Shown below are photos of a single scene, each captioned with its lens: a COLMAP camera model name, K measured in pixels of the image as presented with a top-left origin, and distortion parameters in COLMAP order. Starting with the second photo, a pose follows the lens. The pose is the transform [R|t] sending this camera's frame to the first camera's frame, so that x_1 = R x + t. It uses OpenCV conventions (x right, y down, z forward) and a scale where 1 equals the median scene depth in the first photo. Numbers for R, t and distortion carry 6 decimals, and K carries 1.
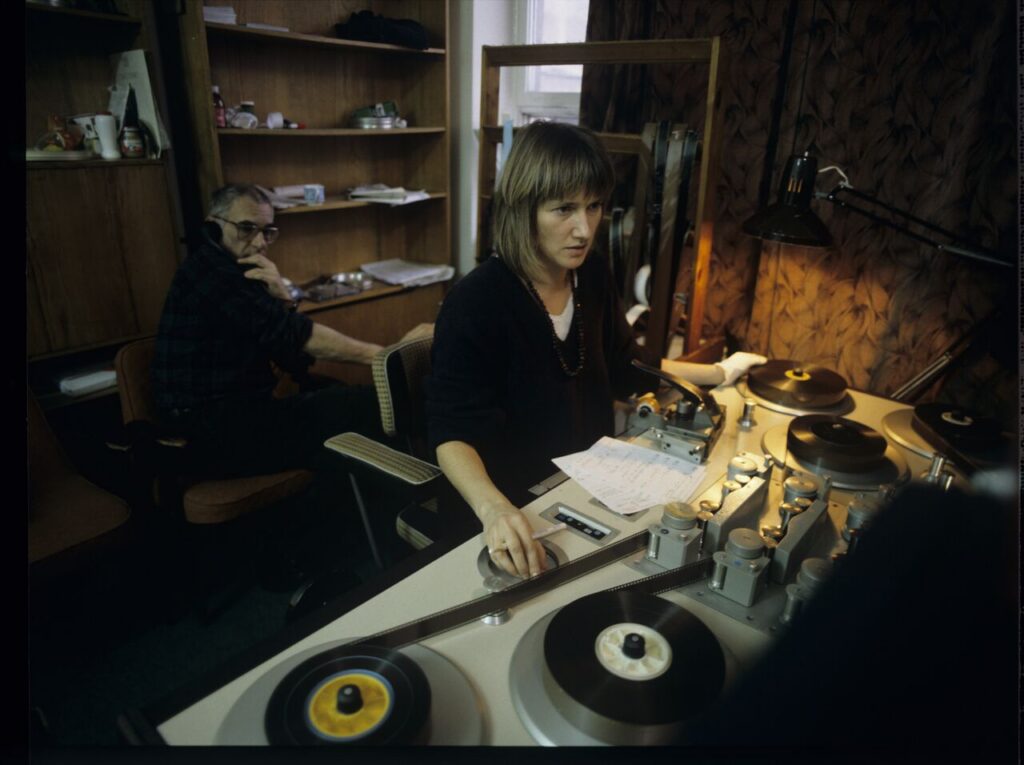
lens RADIAL K [[674.6, 0, 513.3], [0, 674.6, 375.3], [0, 0, 1]] dist [-0.081509, 0.029764]
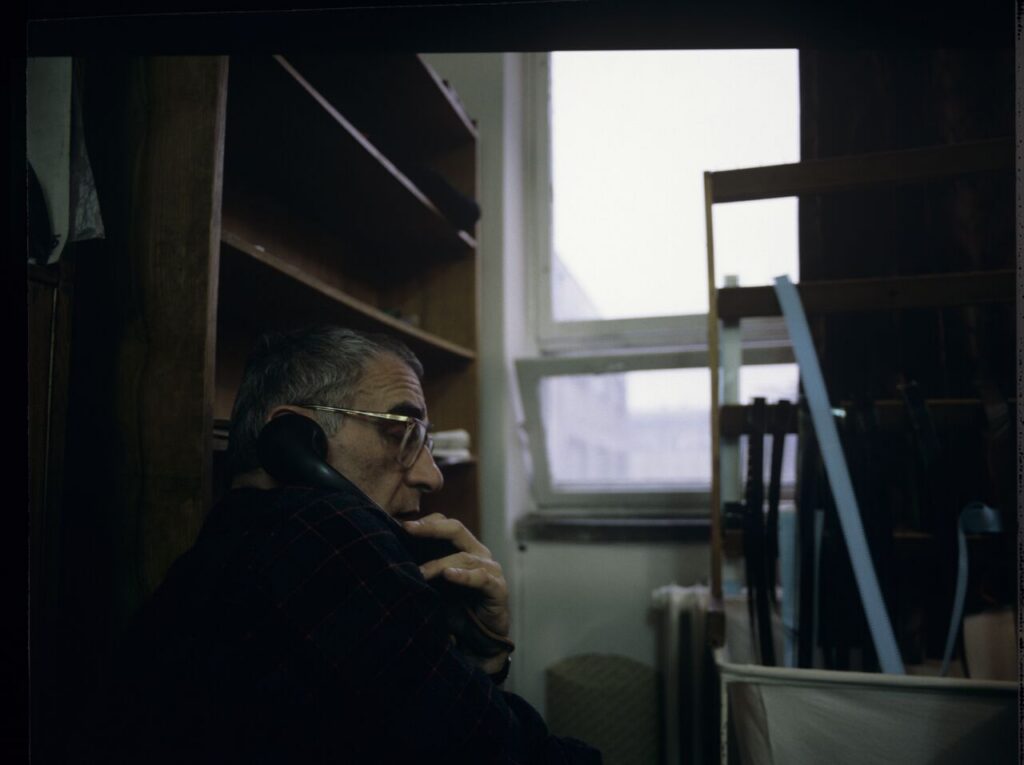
lens RADIAL K [[674.6, 0, 542.1], [0, 674.6, 380.9], [0, 0, 1]] dist [-0.081509, 0.029764]
pose [[0.878558, 0.025124, 0.476975, -0.546607], [0.205688, 0.881374, -0.425290, -0.092567], [-0.431078, 0.471750, 0.769170, 0.755844]]
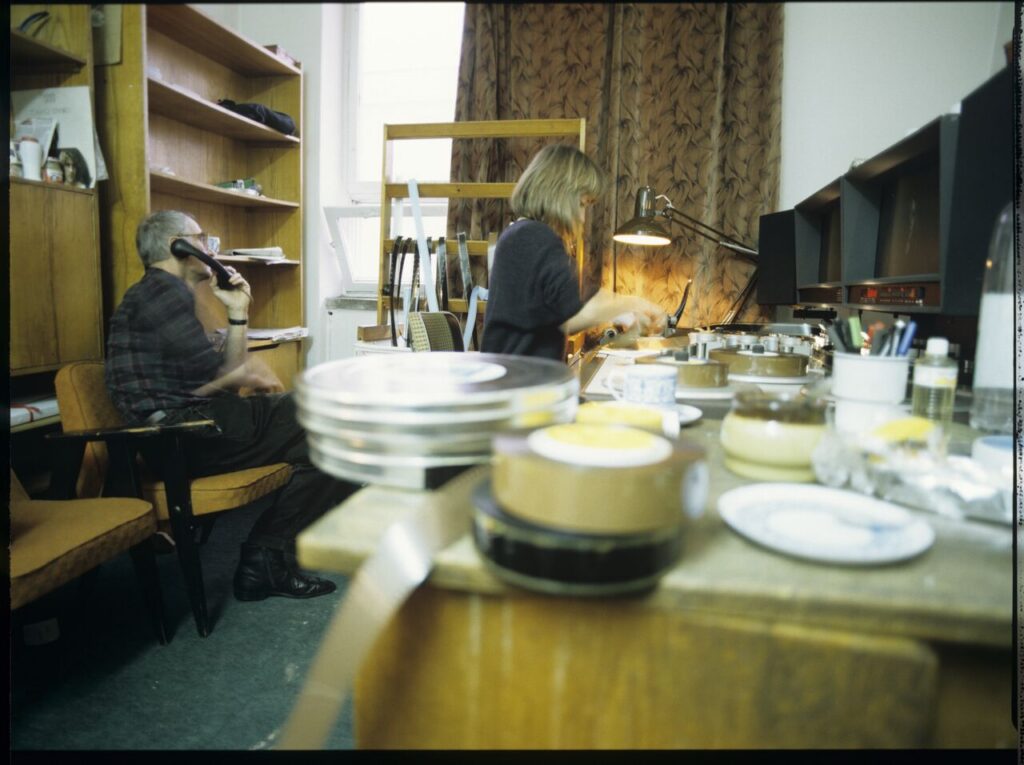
lens RADIAL K [[674.6, 0, 520.4], [0, 674.6, 373.7], [0, 0, 1]] dist [-0.081509, 0.029764]
pose [[0.864945, -0.067987, 0.497241, -0.559864], [0.181011, 0.966355, -0.182739, 0.291070], [-0.468087, 0.248065, 0.848150, -0.114772]]
